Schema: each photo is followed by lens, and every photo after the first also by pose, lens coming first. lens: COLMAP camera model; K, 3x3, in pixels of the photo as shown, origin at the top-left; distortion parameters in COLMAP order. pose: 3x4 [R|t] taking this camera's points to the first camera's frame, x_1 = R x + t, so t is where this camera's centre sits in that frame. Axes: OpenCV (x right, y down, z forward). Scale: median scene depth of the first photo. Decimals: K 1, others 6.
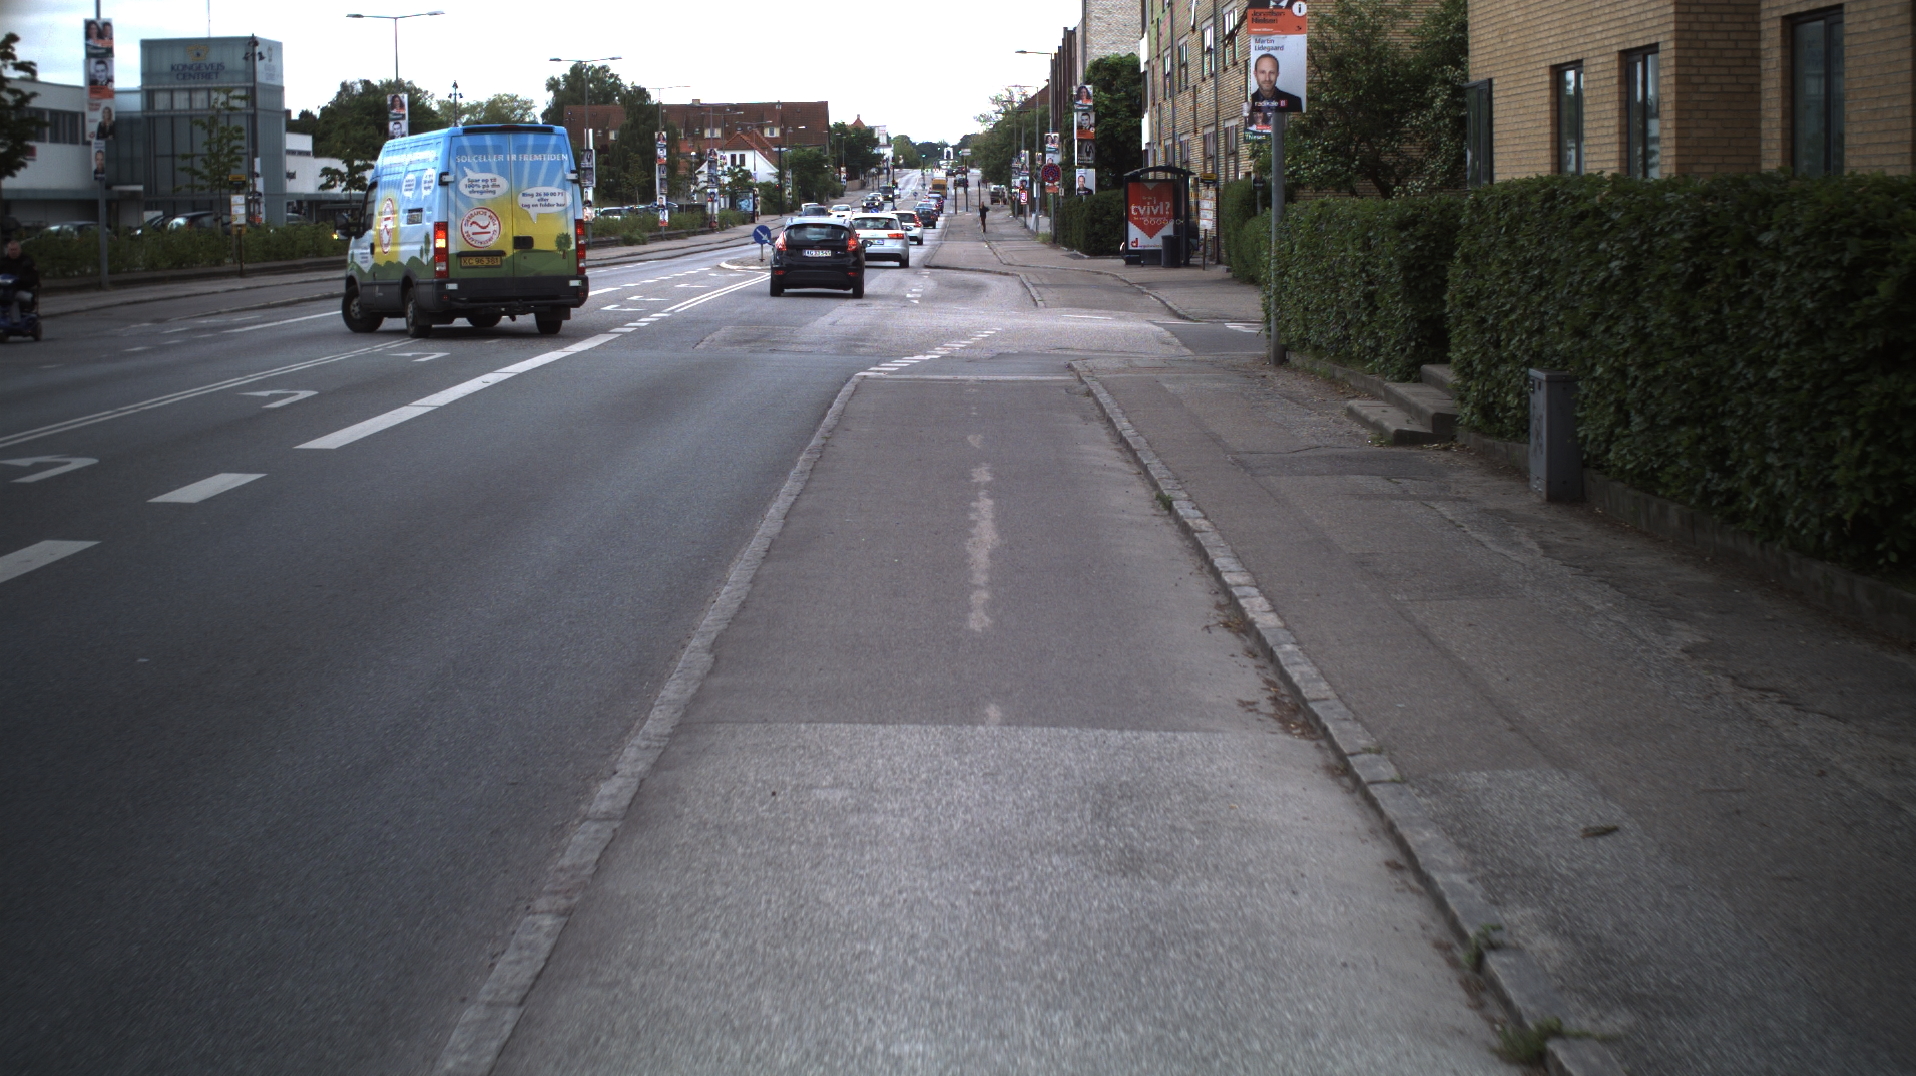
lens RADIAL K [[3338.2, 0, 958.0], [0, 3338.2, 538.0], [0, 0, 1]] dist [-0.283097, 0.366819]
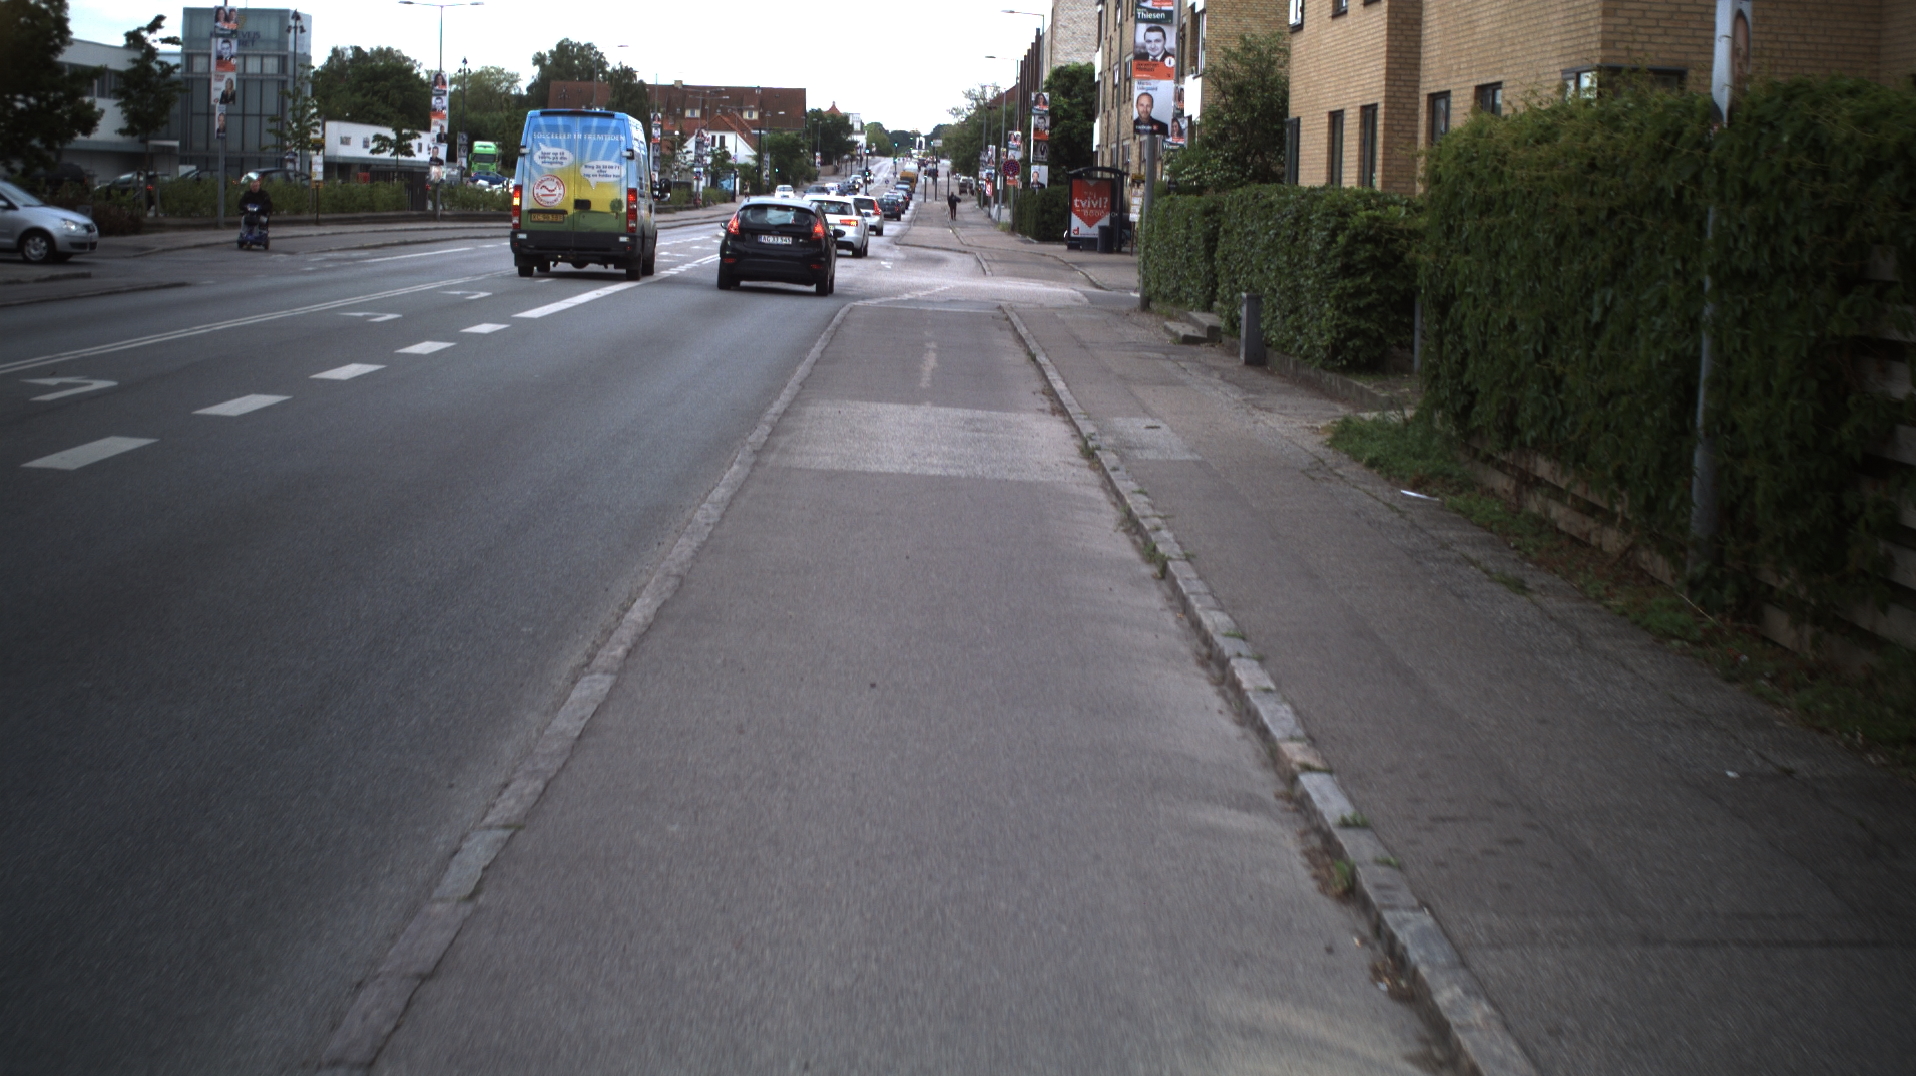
lens RADIAL K [[3338.2, 0, 958.0], [0, 3338.2, 538.0], [0, 0, 1]] dist [-0.283097, 0.366819]
pose [[0.998928, 0.044242, 0.013642, 0.000369], [-0.044282, 0.999016, 0.002589, 0.013640], [-0.013514, -0.003190, 0.999904, -0.129134]]
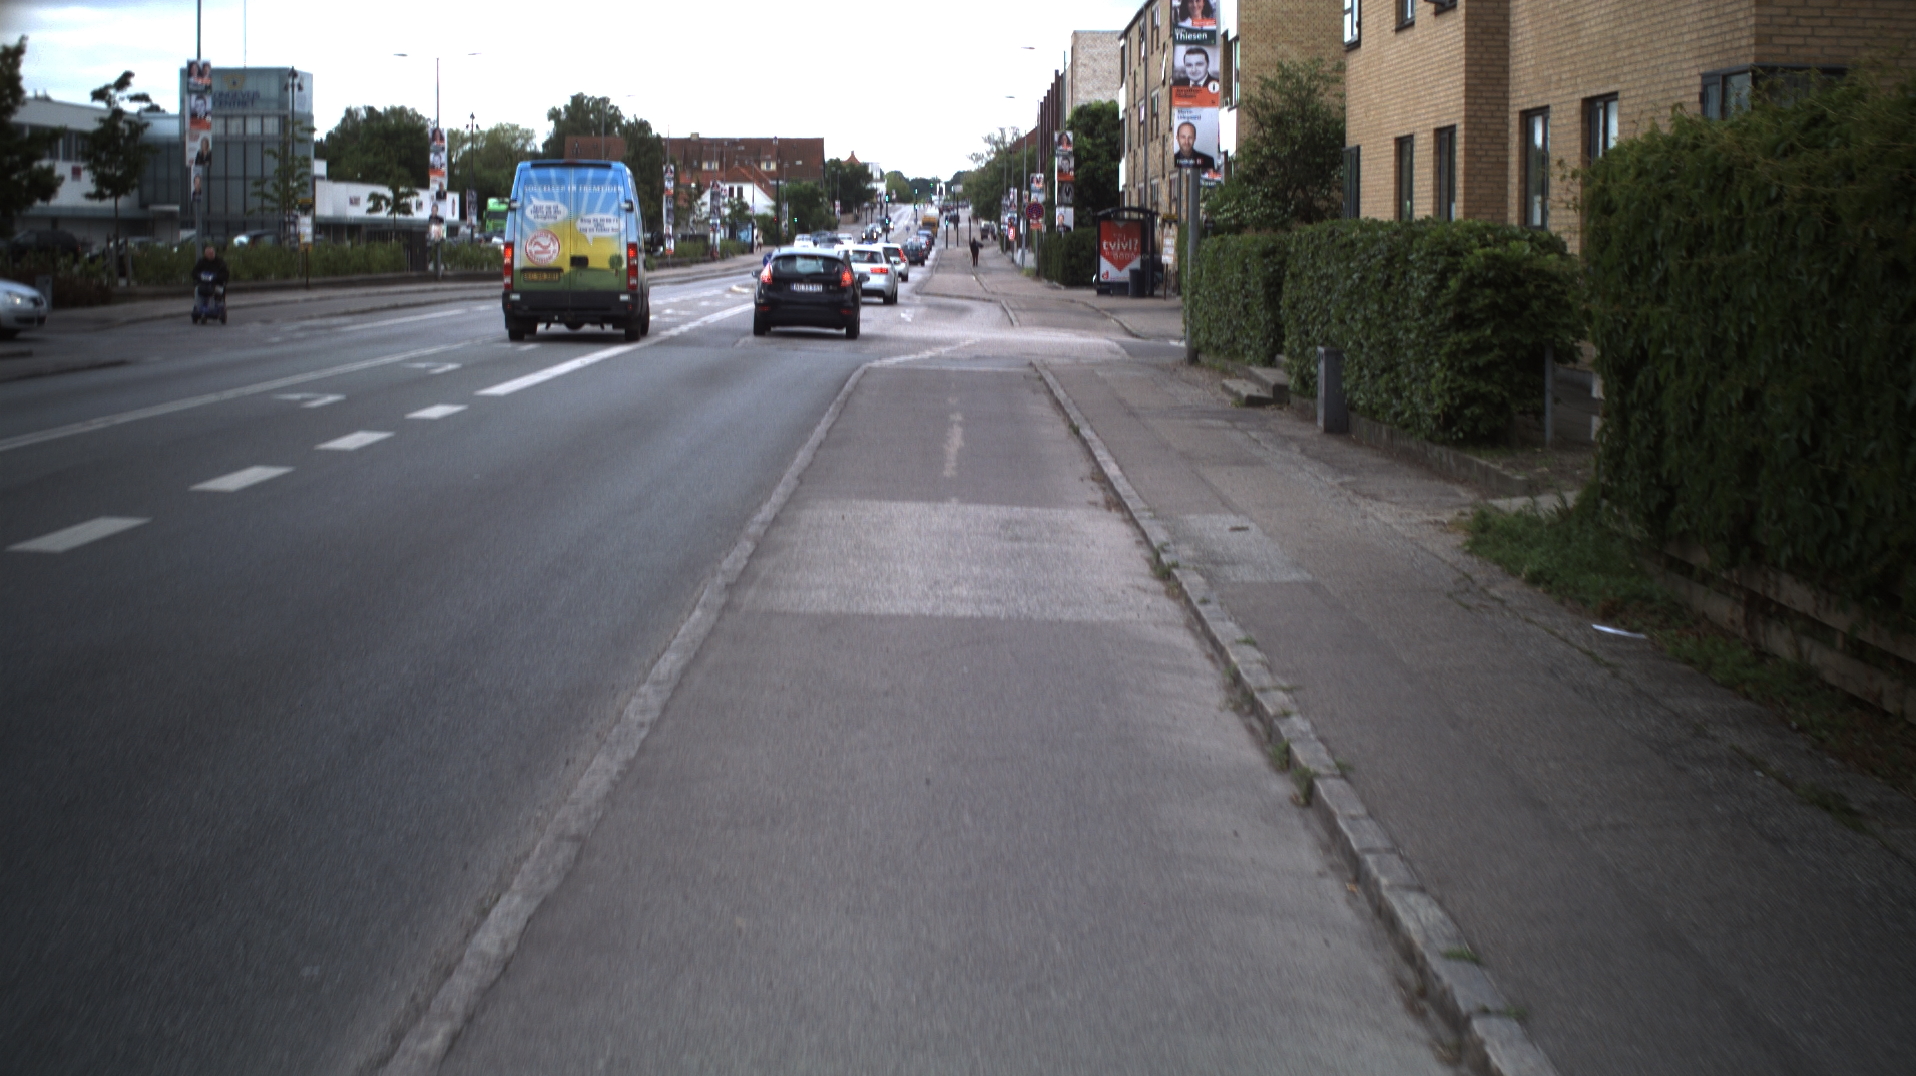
lens RADIAL K [[3338.2, 0, 958.0], [0, 3338.2, 538.0], [0, 0, 1]] dist [-0.283097, 0.366819]
pose [[0.999817, 0.018651, 0.004215, 0.000510], [-0.018604, 0.999769, -0.010762, 0.009255], [-0.004415, 0.010681, 0.999933, -0.086240]]
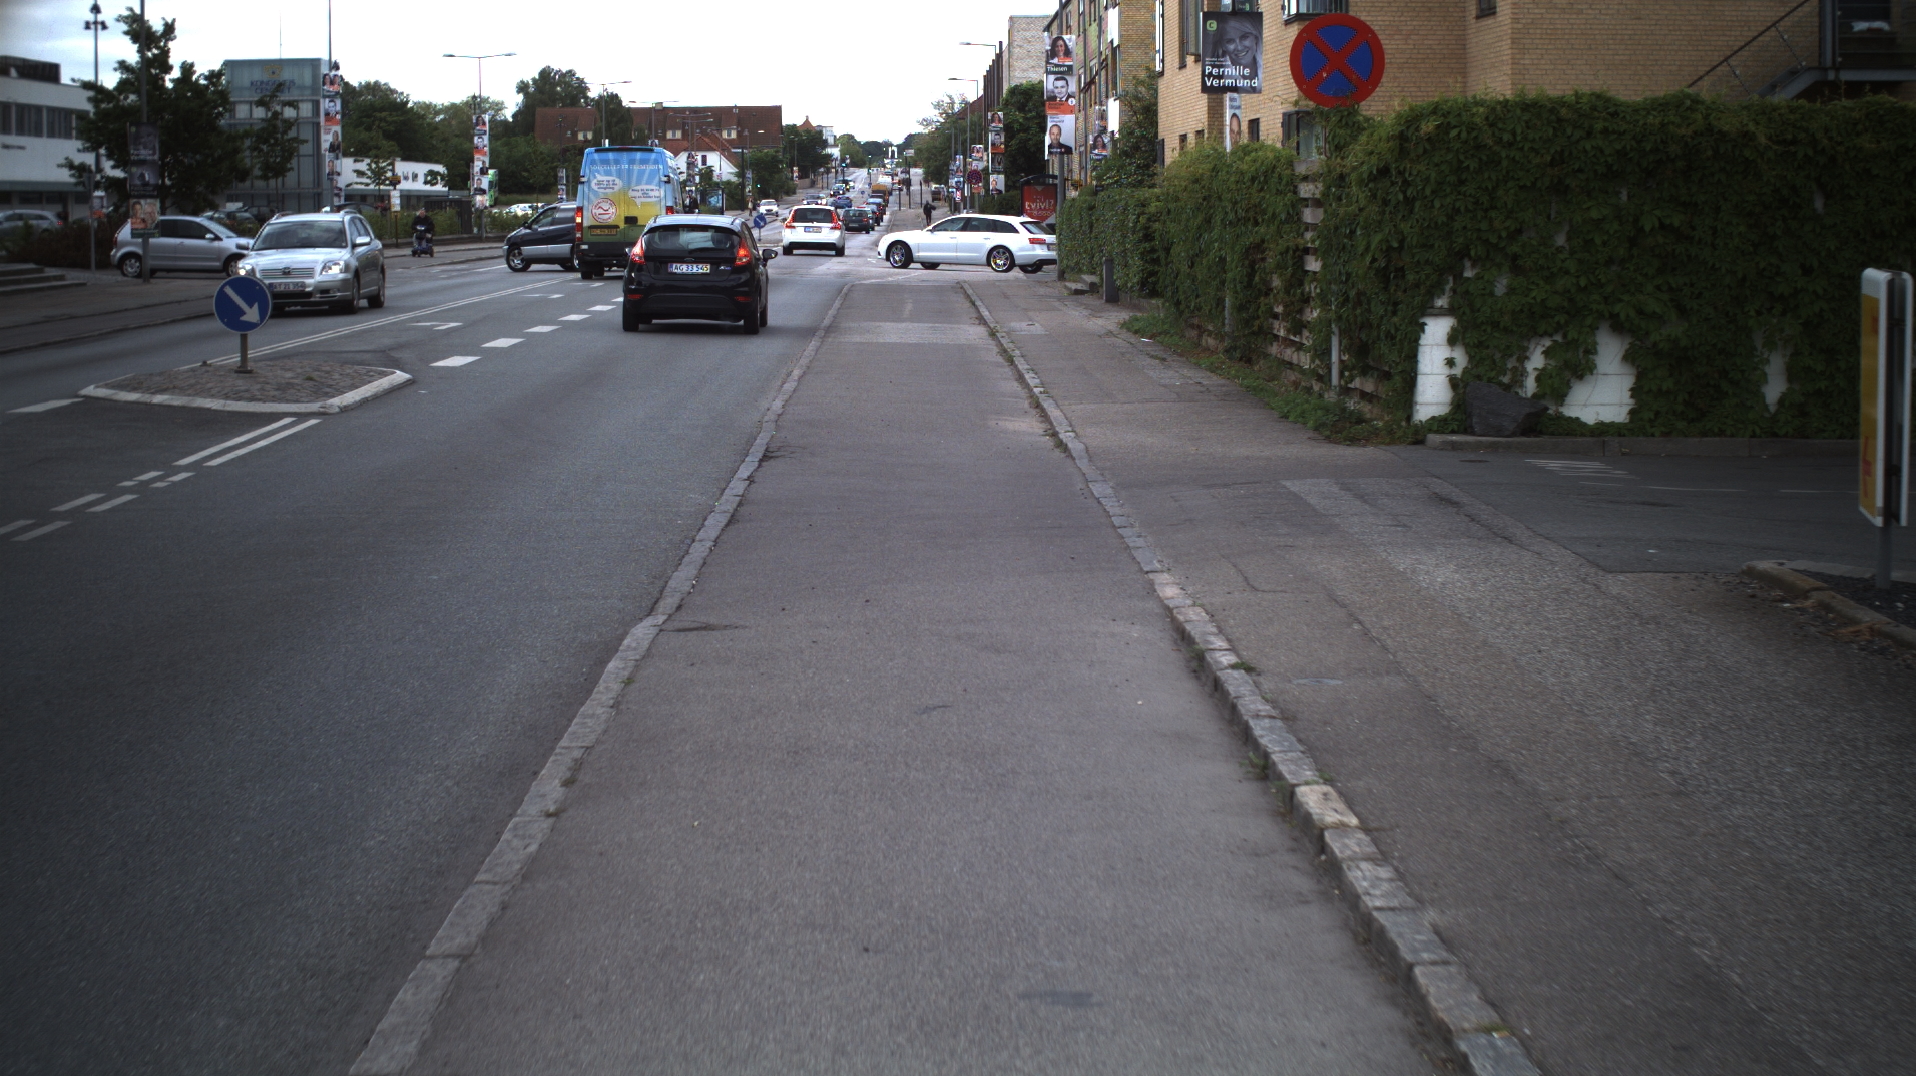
lens RADIAL K [[3338.2, 0, 958.0], [0, 3338.2, 538.0], [0, 0, 1]] dist [-0.283097, 0.366819]
pose [[0.999838, 0.004857, 0.017312, 0.000211], [-0.004867, 0.999988, 0.000493, 0.030776], [-0.017309, -0.000577, 0.999850, -0.301248]]
